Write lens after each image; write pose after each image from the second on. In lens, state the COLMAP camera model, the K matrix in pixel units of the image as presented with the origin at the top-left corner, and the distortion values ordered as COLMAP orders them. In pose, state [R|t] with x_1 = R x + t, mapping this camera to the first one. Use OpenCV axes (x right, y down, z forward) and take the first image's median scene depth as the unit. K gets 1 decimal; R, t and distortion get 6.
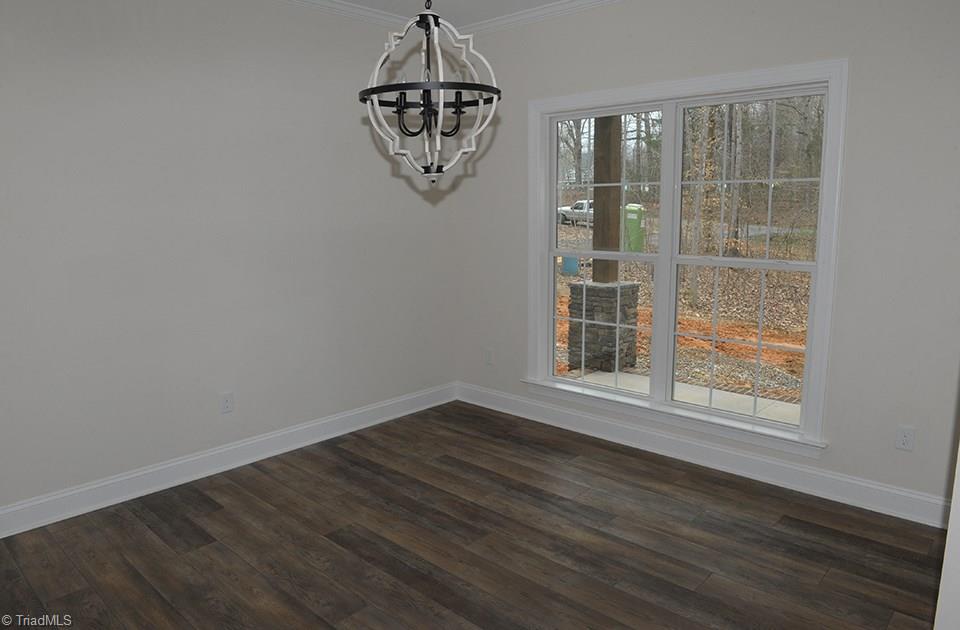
lens RADIAL K [[658.5, 0, 481.6], [0, 658.5, 319.0], [0, 0, 1]] dist [-0.037765, -0.009904]
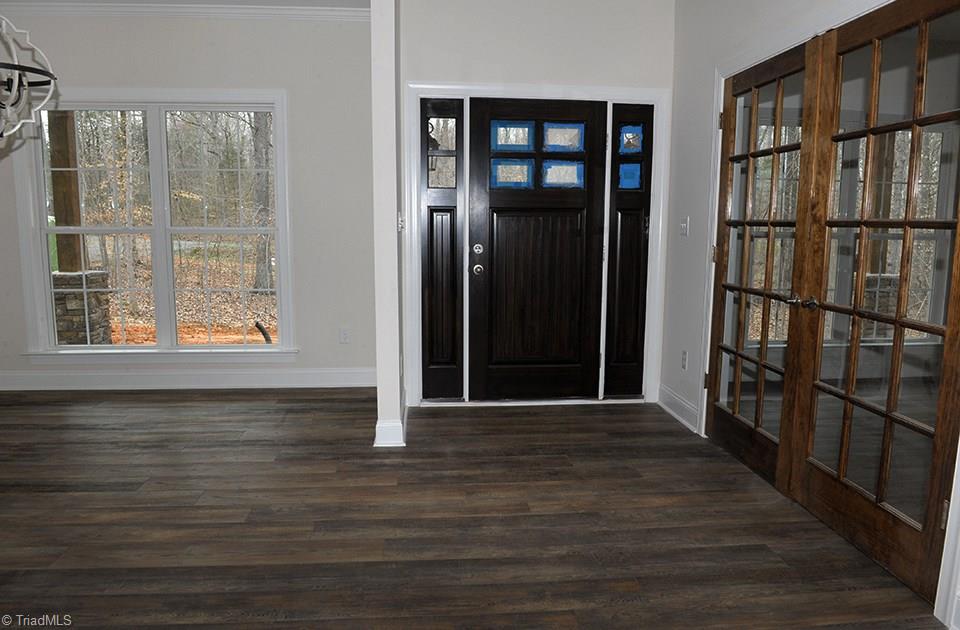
lens RADIAL K [[658.5, 0, 482.1], [0, 658.5, 314.7], [0, 0, 1]] dist [-0.037765, -0.009904]
pose [[0.669921, -0.088606, 0.737126, -0.276559], [0.116172, 0.993133, 0.013799, 0.145305], [-0.733287, 0.076389, 0.675615, -0.309487]]
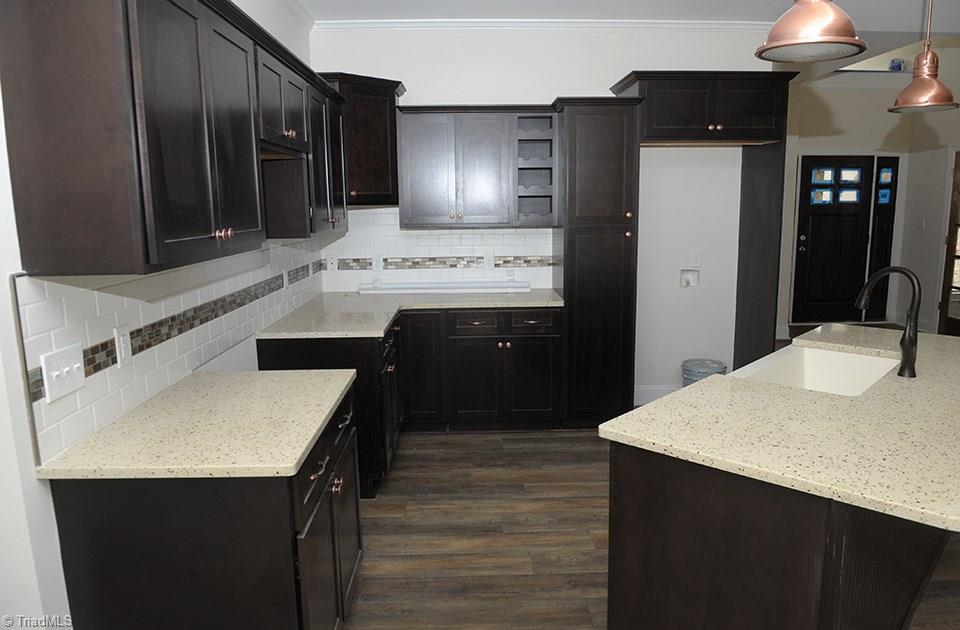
lens RADIAL K [[658.5, 0, 481.8], [0, 658.5, 321.6], [0, 0, 1]] dist [-0.037765, -0.009904]
pose [[0.709941, -0.111661, 0.695353, -1.835438], [0.127080, 0.991455, 0.029463, 0.116207], [-0.692700, 0.067449, 0.718065, -0.298087]]
